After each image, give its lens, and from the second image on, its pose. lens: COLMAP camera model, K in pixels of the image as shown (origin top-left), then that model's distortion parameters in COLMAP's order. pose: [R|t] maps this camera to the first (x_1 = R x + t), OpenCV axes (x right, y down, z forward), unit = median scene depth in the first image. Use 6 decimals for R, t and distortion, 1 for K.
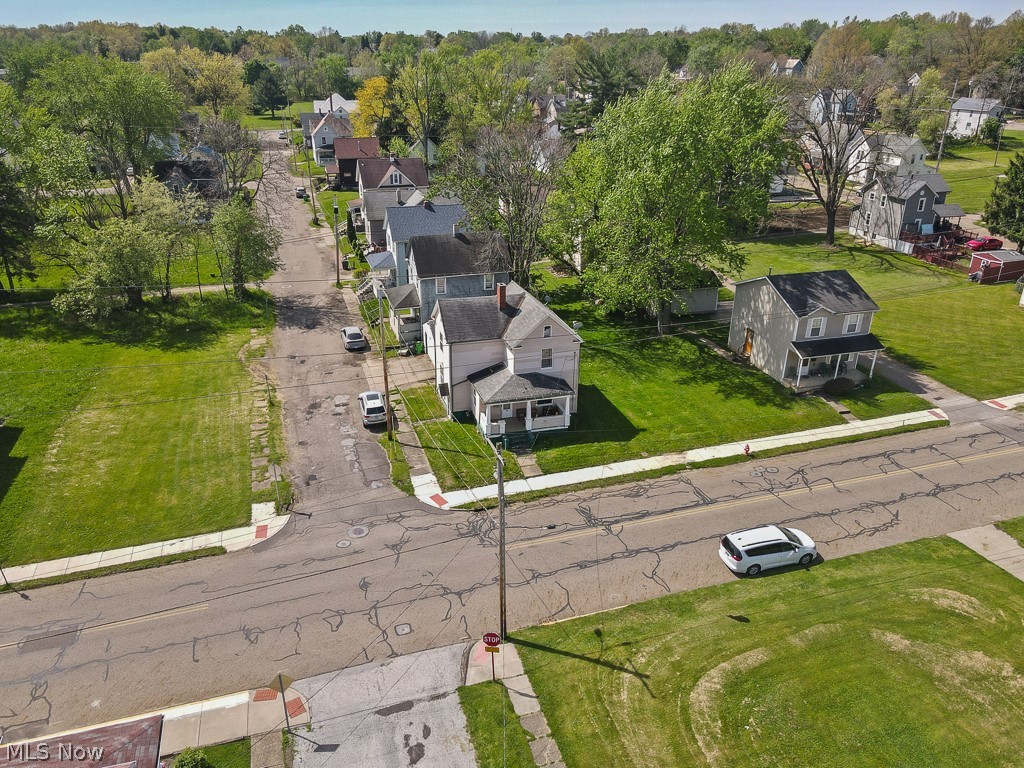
lens RADIAL K [[760.7, 0, 512.0], [0, 760.7, 384.0], [0, 0, 1]] dist [0.009762, 0.012518]
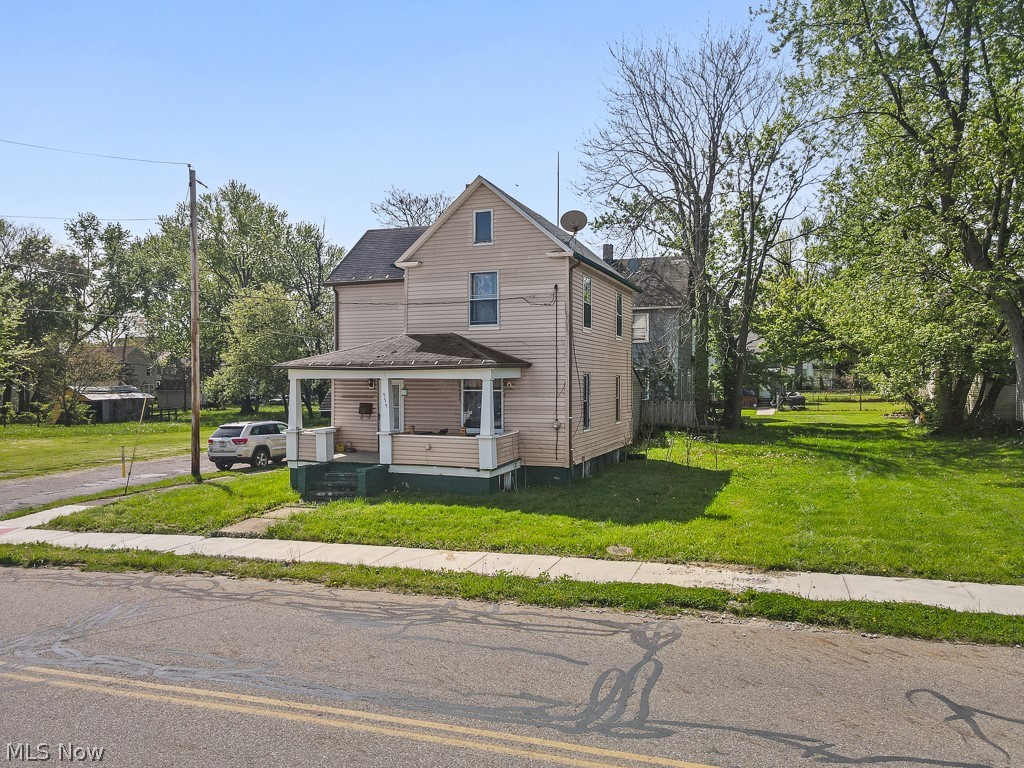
lens RADIAL K [[753.5, 0, 512.0], [0, 753.5, 384.0], [0, 0, 1]] dist [-0.002325, 0.034718]
pose [[0.796454, -0.007737, -0.604650, 0.282707], [-0.234493, 0.917723, -0.320621, 0.123161], [0.557381, 0.397146, 0.729110, 0.721815]]
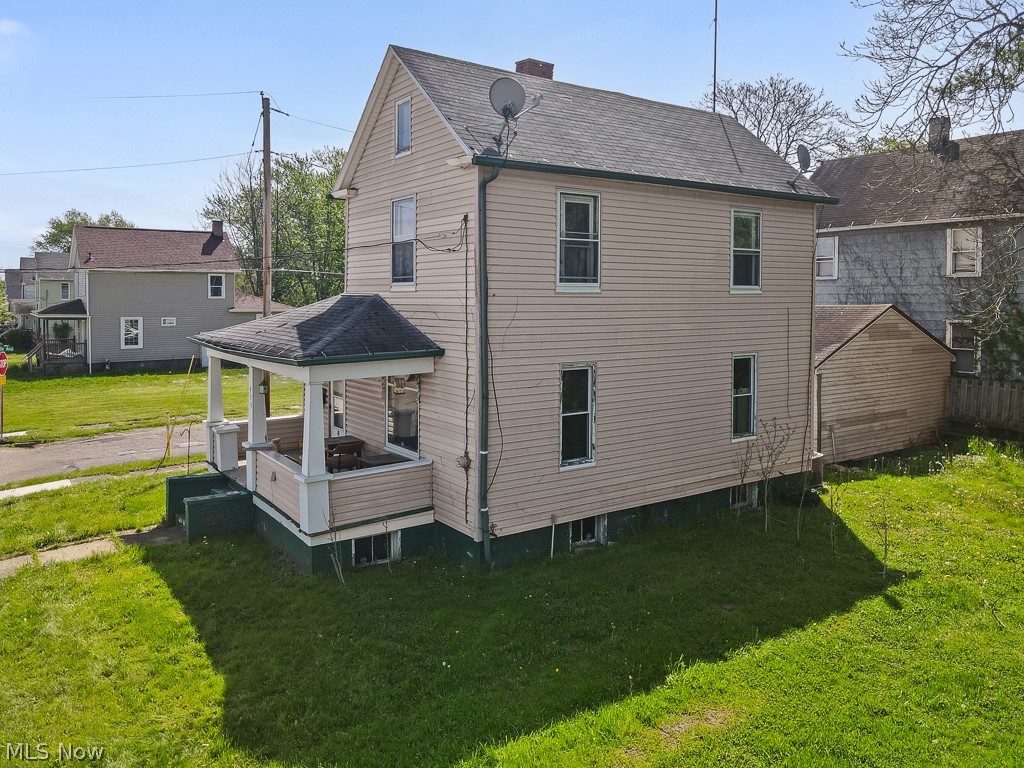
lens RADIAL K [[772.1, 0, 510.0], [0, 772.1, 310.3], [0, 0, 1]] dist [0.014685, 0.007927]
pose [[0.316283, 0.010045, -0.948612, 0.284703], [-0.378941, 0.918043, -0.116624, 0.002198], [0.869695, 0.396354, 0.294167, 0.937484]]
